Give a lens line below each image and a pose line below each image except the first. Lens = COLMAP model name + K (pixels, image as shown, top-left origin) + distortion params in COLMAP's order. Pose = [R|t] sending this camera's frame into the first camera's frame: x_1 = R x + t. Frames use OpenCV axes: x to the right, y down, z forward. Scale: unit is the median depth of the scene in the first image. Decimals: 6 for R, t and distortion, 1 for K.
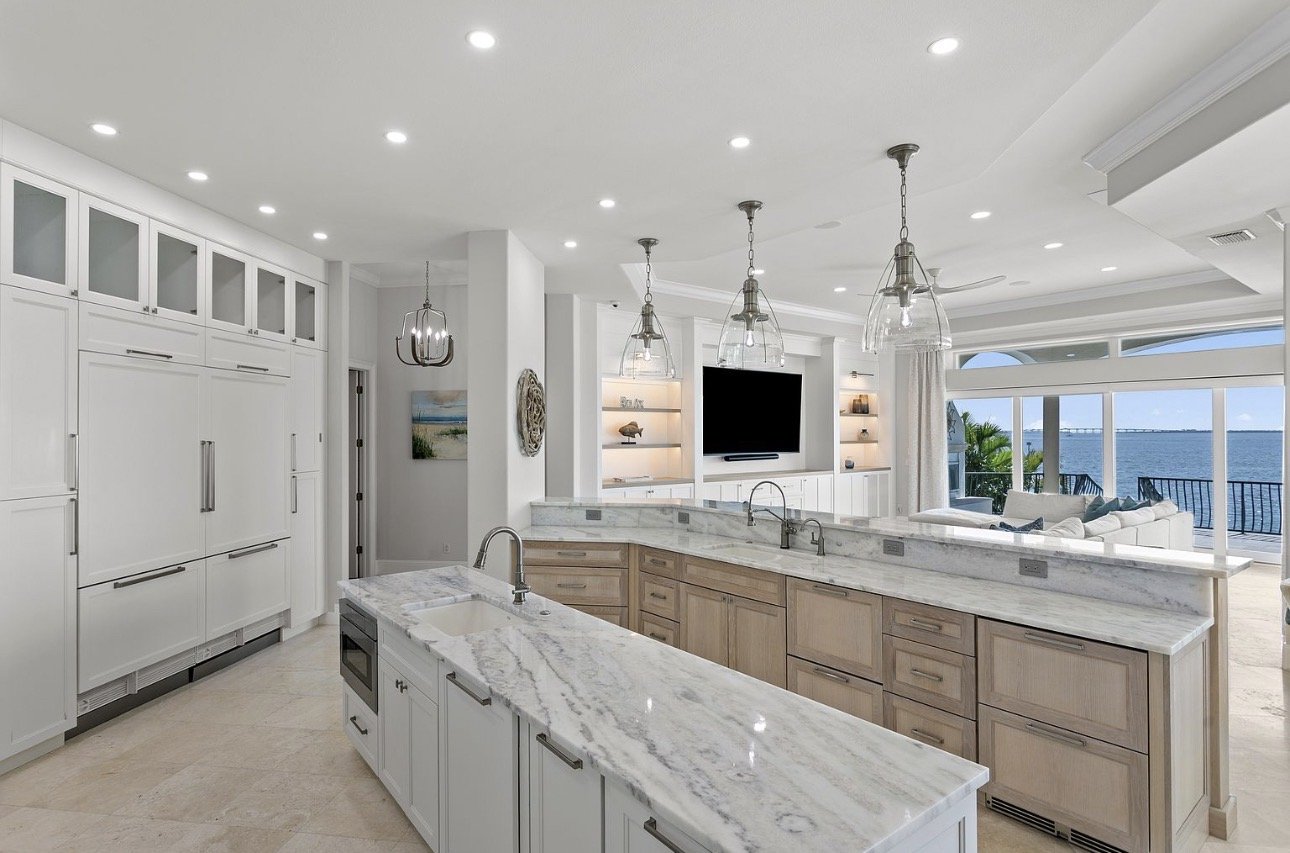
lens RADIAL K [[649.4, 0, 645.0], [0, 649.4, 426.5], [0, 0, 1]] dist [-0.001546, 0.000101]
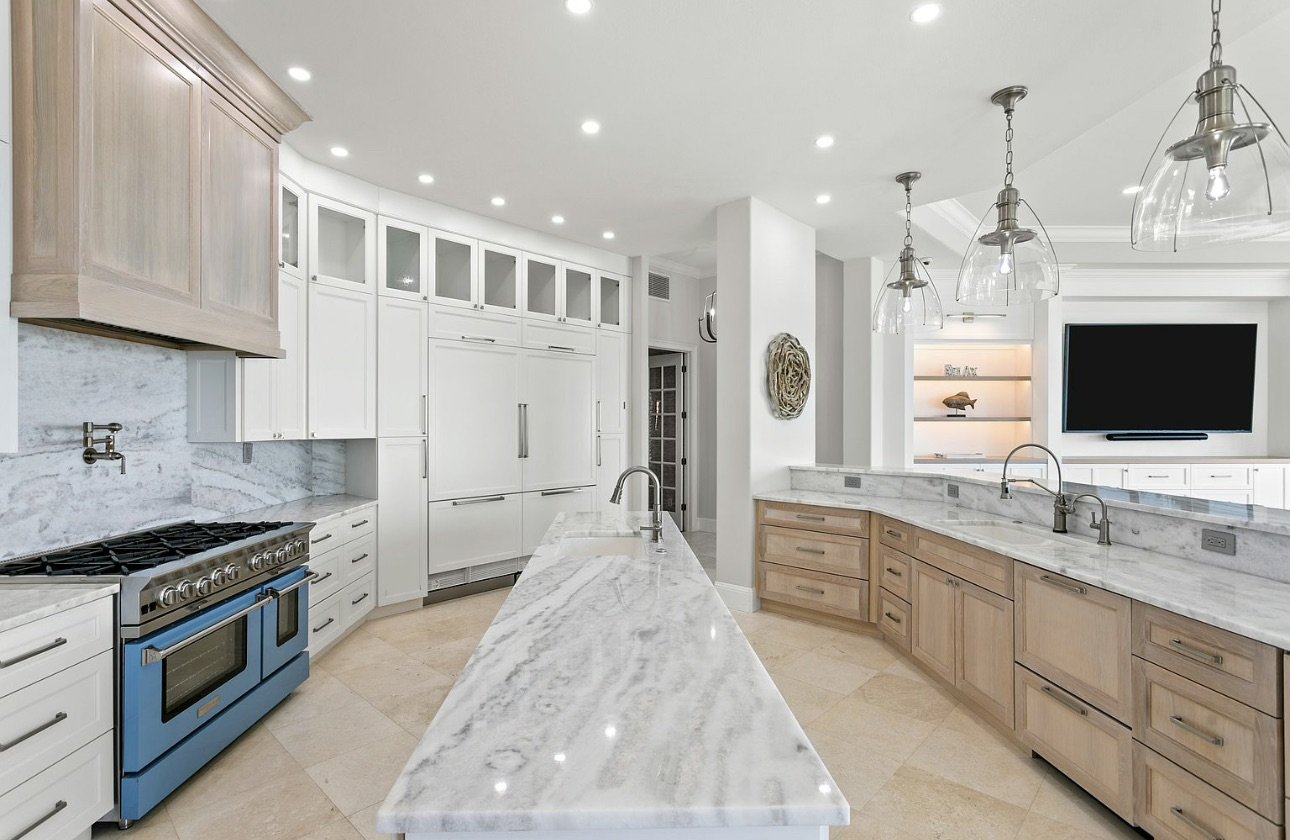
lens RADIAL K [[609.3, 0, 645.0], [0, 609.3, 420.0], [0, 0, 1]] dist [-0.001520, 0.012023]
pose [[0.813069, -0.002977, -0.582160, 0.241086], [0.007557, 0.999957, 0.005441, 0.048913], [0.582119, -0.008823, 0.813056, 0.135120]]
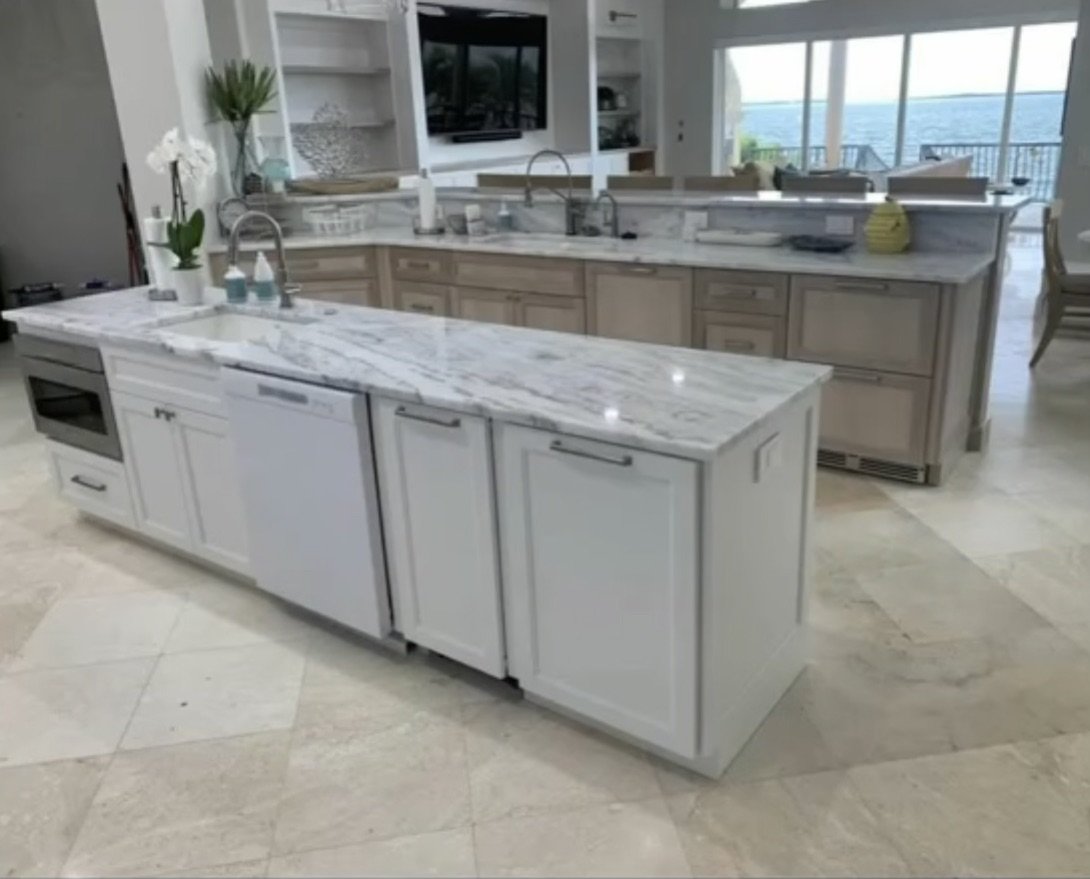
lens RADIAL K [[870.1, 0, 592.6], [0, 870.1, 404.3], [0, 0, 1]] dist [0.003412, 0.000282]
pose [[0.952164, -0.125705, 0.278536, -0.101060], [0.028144, 0.943674, 0.329676, 0.024839], [-0.304289, -0.306067, 0.902071, -0.090290]]
